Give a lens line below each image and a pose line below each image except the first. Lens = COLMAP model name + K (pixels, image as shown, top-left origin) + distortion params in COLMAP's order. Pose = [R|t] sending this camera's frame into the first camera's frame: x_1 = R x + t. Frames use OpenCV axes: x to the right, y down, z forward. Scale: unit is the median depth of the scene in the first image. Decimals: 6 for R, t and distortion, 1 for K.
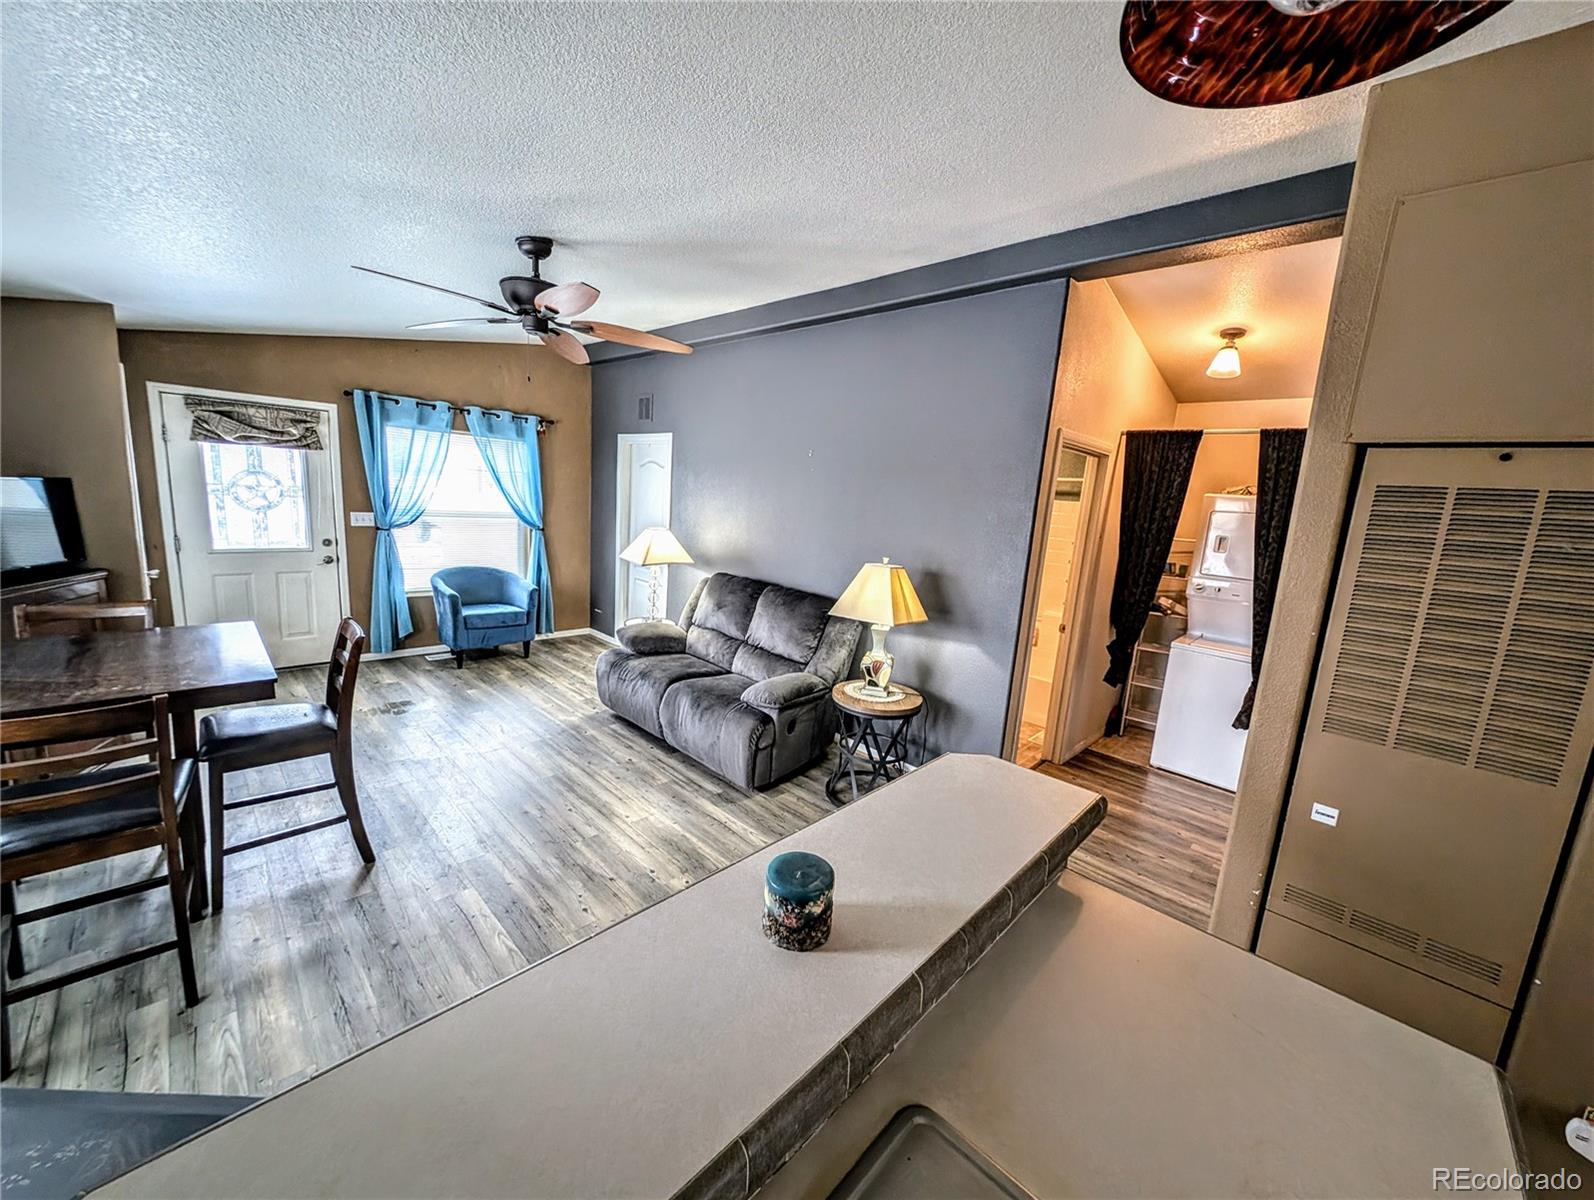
lens RADIAL K [[597.7, 0, 797.1], [0, 597.7, 597.3], [0, 0, 1]] dist [0.019619, -0.010726]
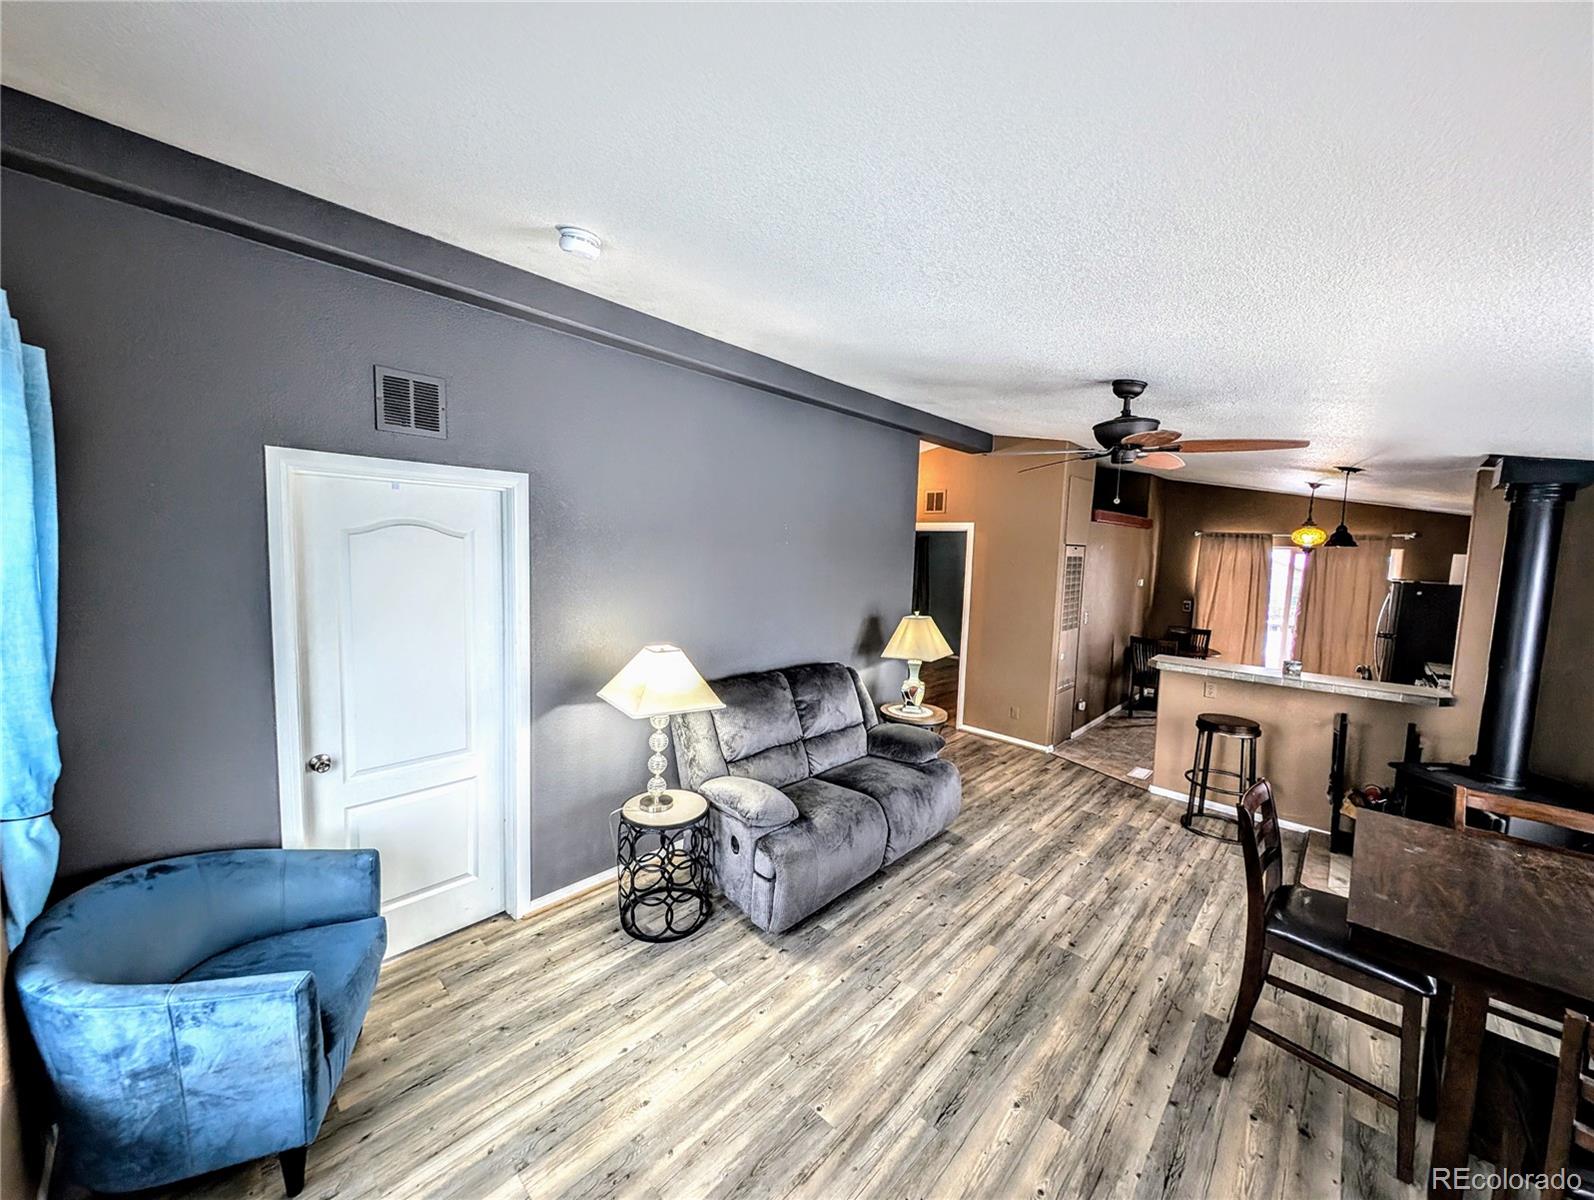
lens RADIAL K [[597.7, 0, 797.1], [0, 597.7, 597.3], [0, 0, 1]] dist [0.019619, -0.010726]
pose [[-0.013893, -0.156673, 0.987553, -0.954091], [0.138570, 0.977816, 0.157078, -0.279875], [-0.990255, 0.139028, 0.008126, 0.994695]]
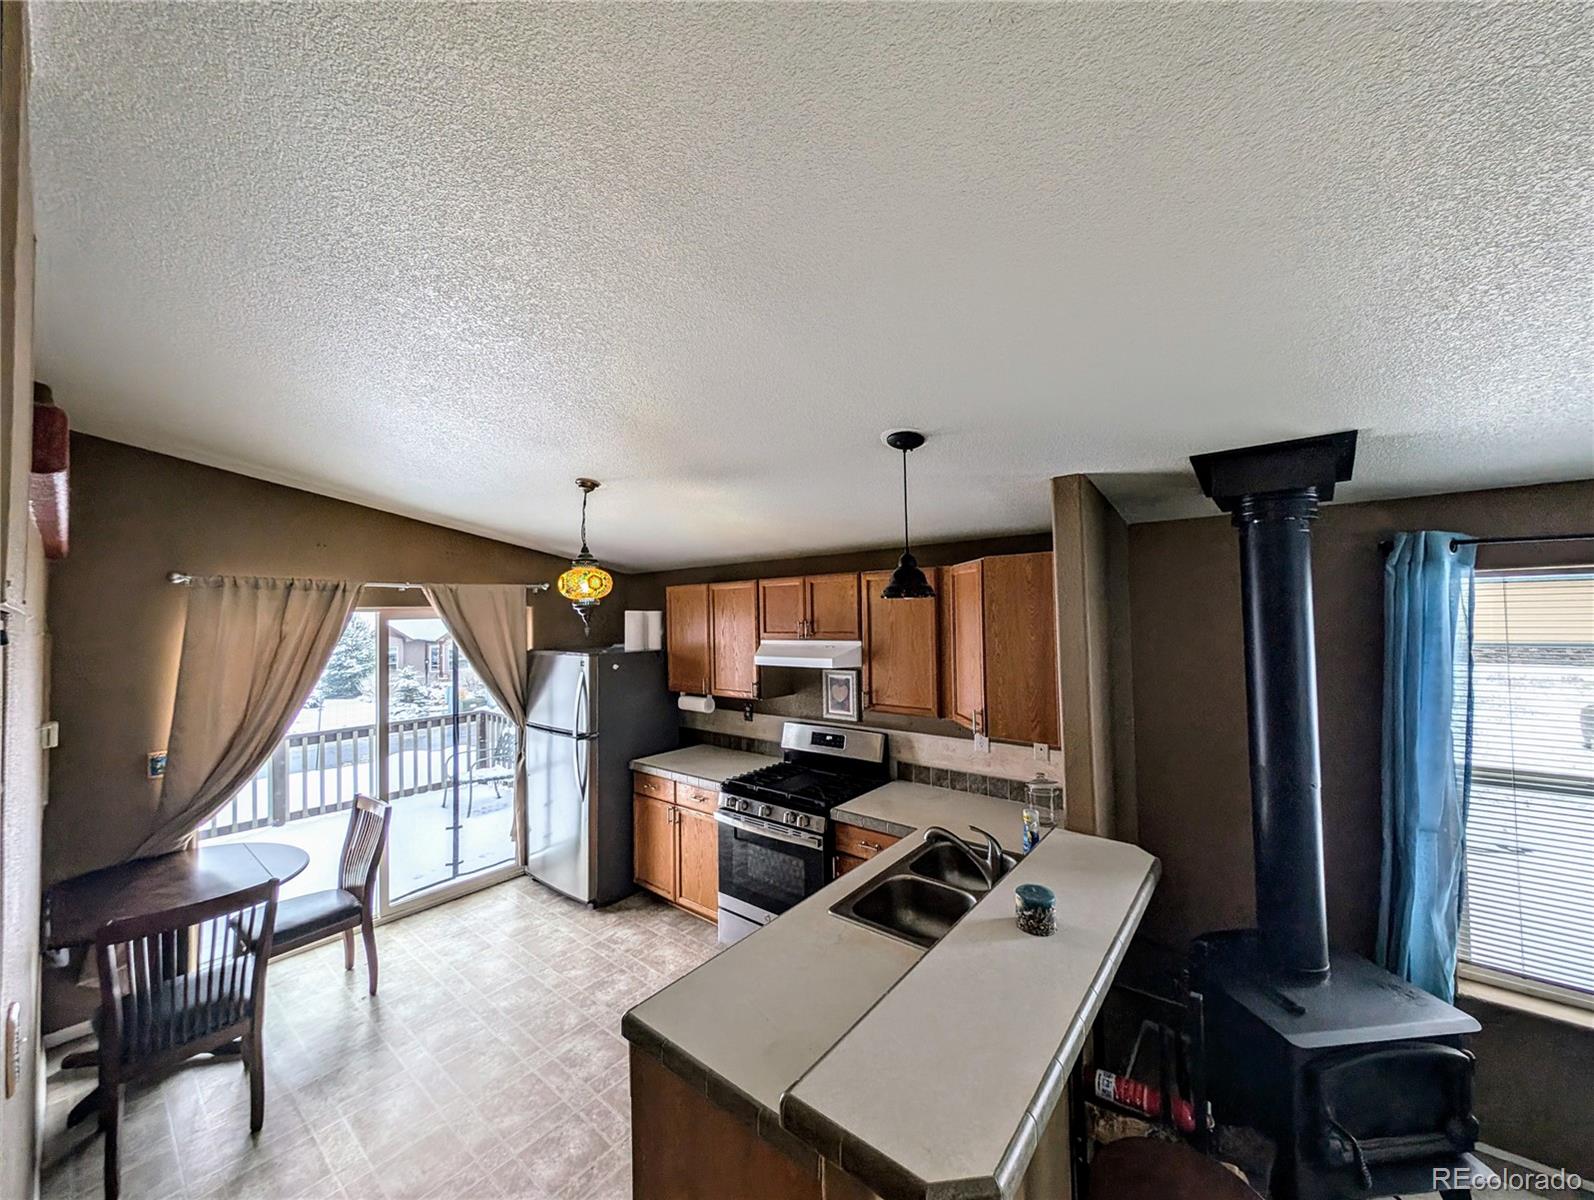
lens RADIAL K [[598.7, 0, 799.7], [0, 598.7, 597.7], [0, 0, 1]] dist [0.002252, -0.000245]
pose [[-0.995305, -0.051950, -0.081662, 0.193963], [-0.063162, 0.987944, 0.141343, -0.138243], [0.073335, 0.145838, -0.986587, 0.548888]]
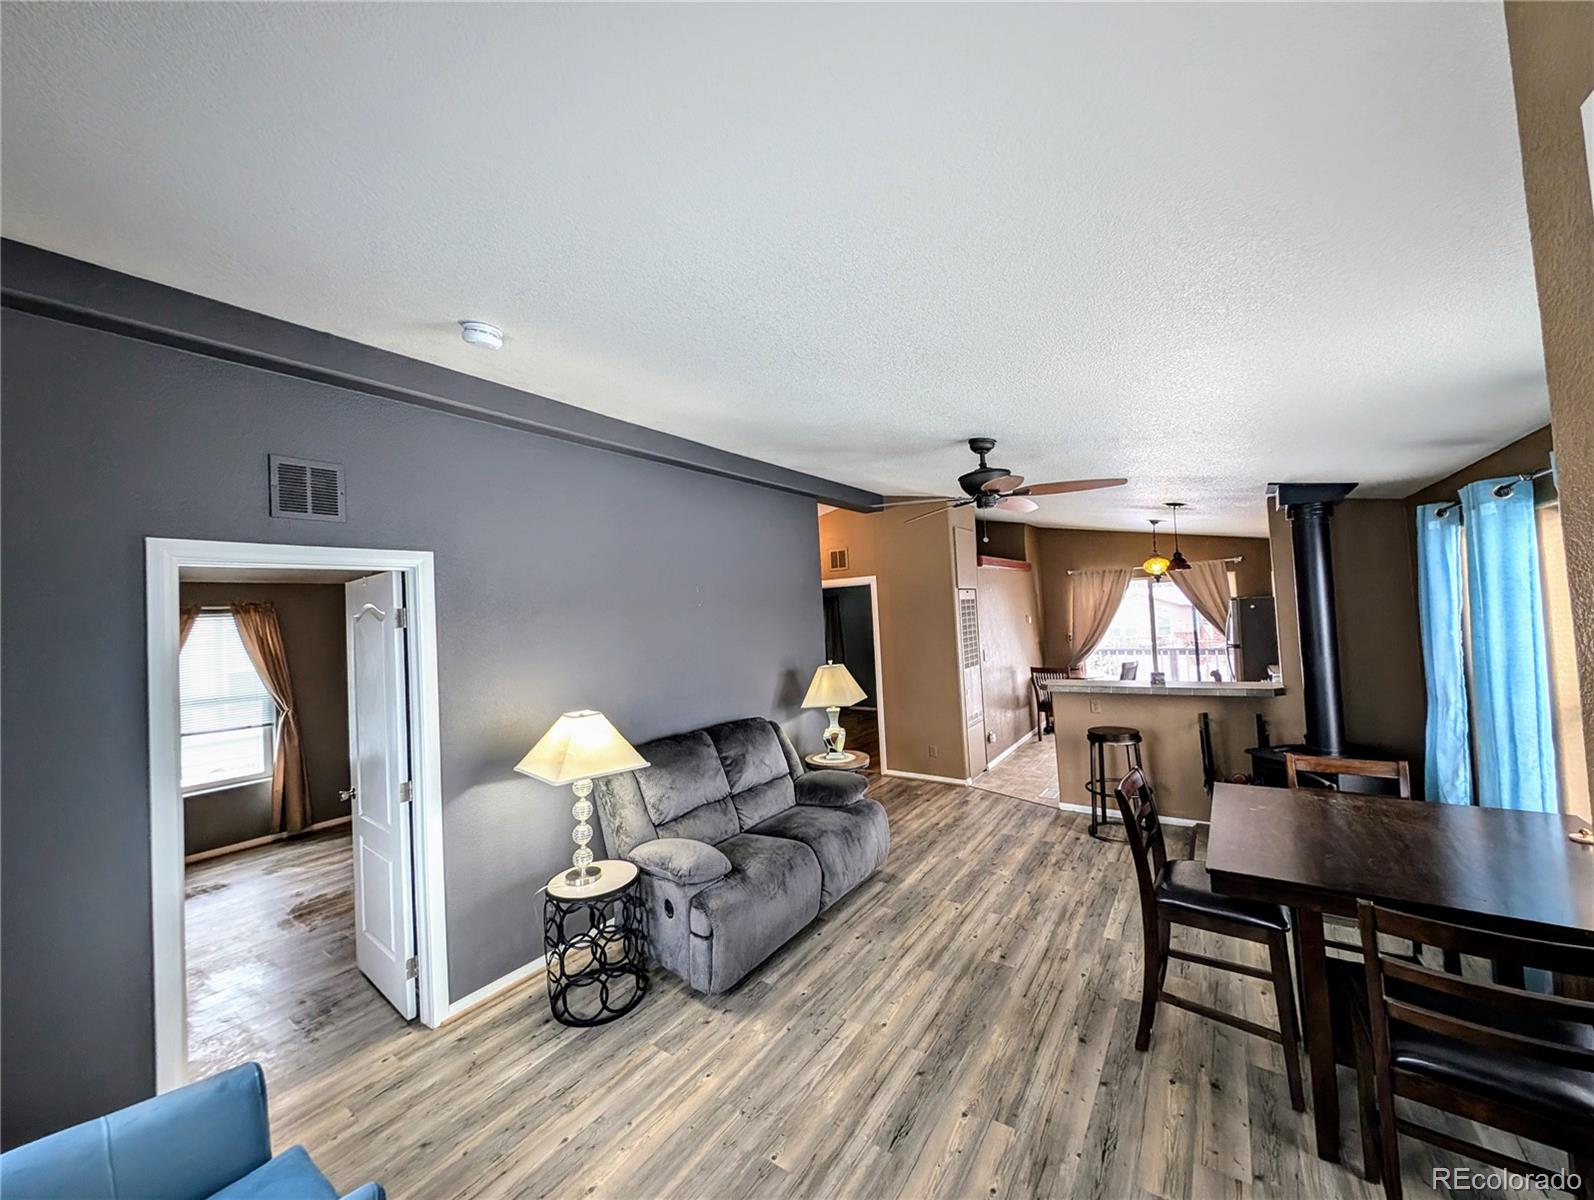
lens RADIAL K [[595.2, 0, 796.9], [0, 595.2, 595.8], [0, 0, 1]] dist [0.018124, -0.010309]
pose [[-0.157762, -0.029506, 0.987036, -0.998155], [0.210498, 0.975575, 0.062808, -0.259233], [-0.964781, 0.217678, -0.147697, 0.994185]]
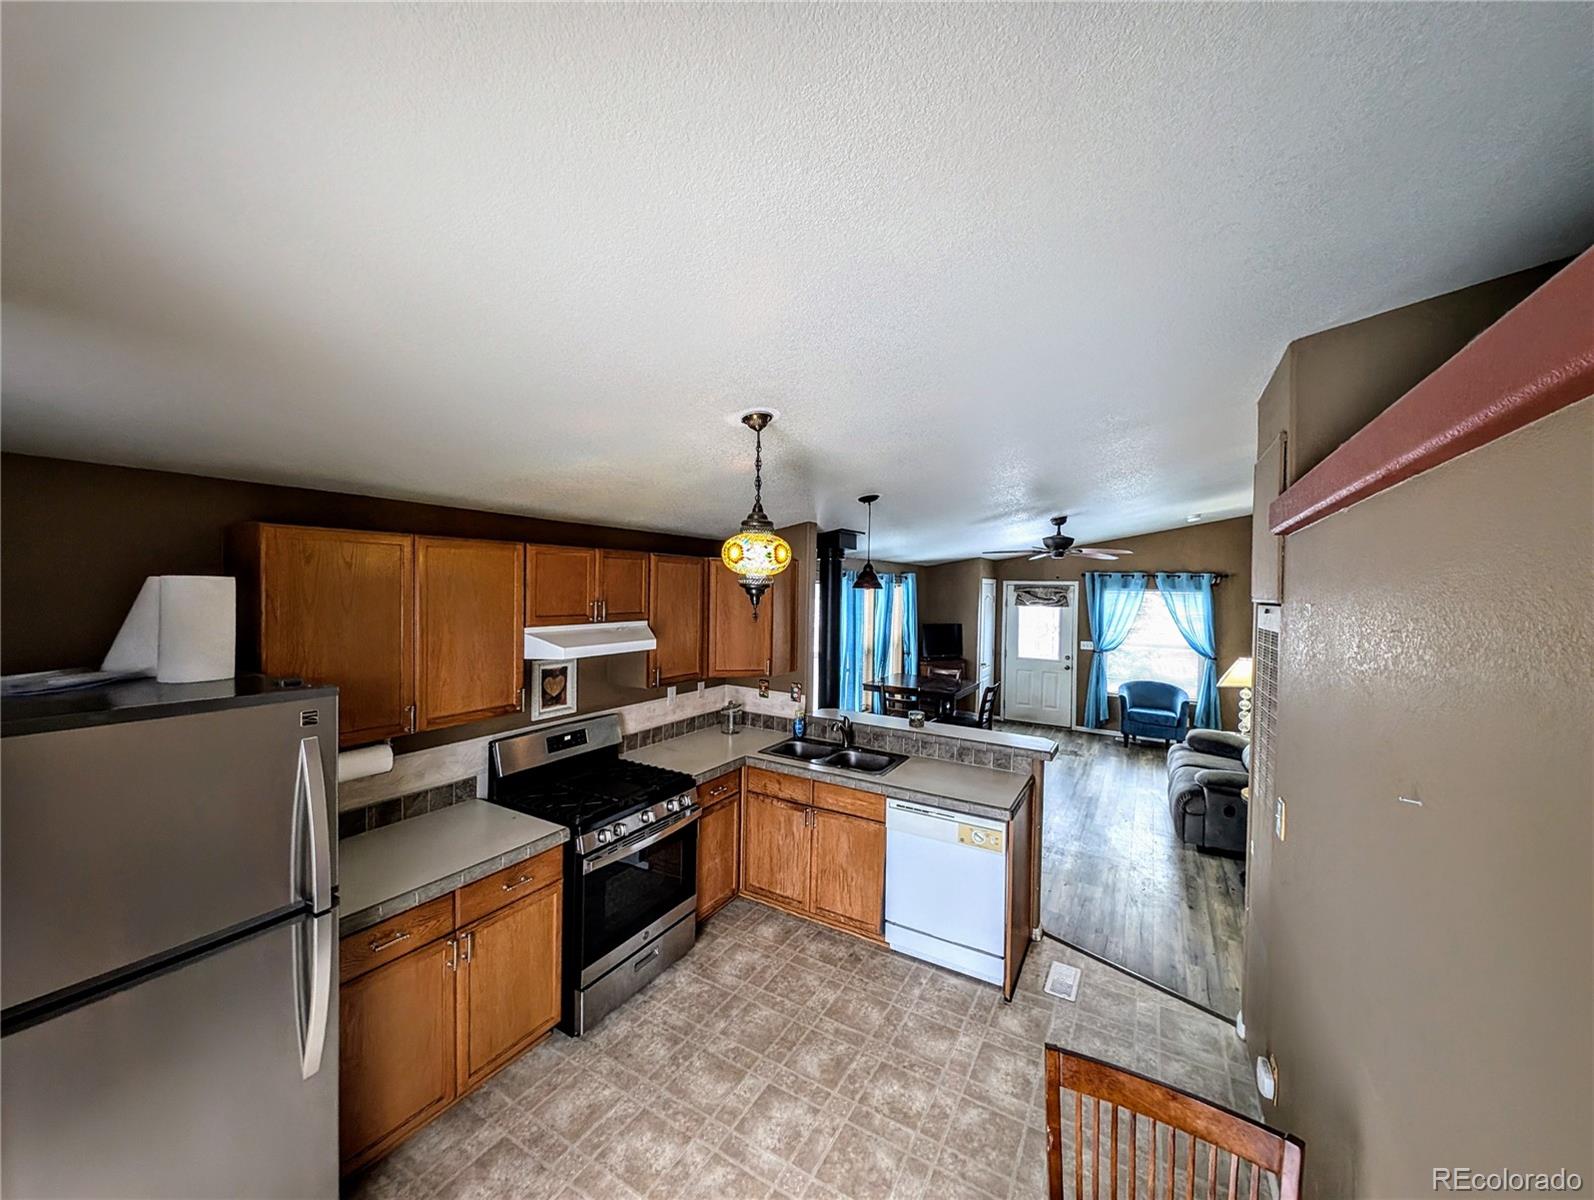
lens RADIAL K [[595.2, 0, 796.9], [0, 595.2, 595.8], [0, 0, 1]] dist [0.018124, -0.010309]
pose [[0.233267, -0.051344, -0.971056, 0.880838], [-0.169944, 0.981084, -0.092698, 0.033548], [0.957447, 0.186649, 0.220129, -0.214495]]
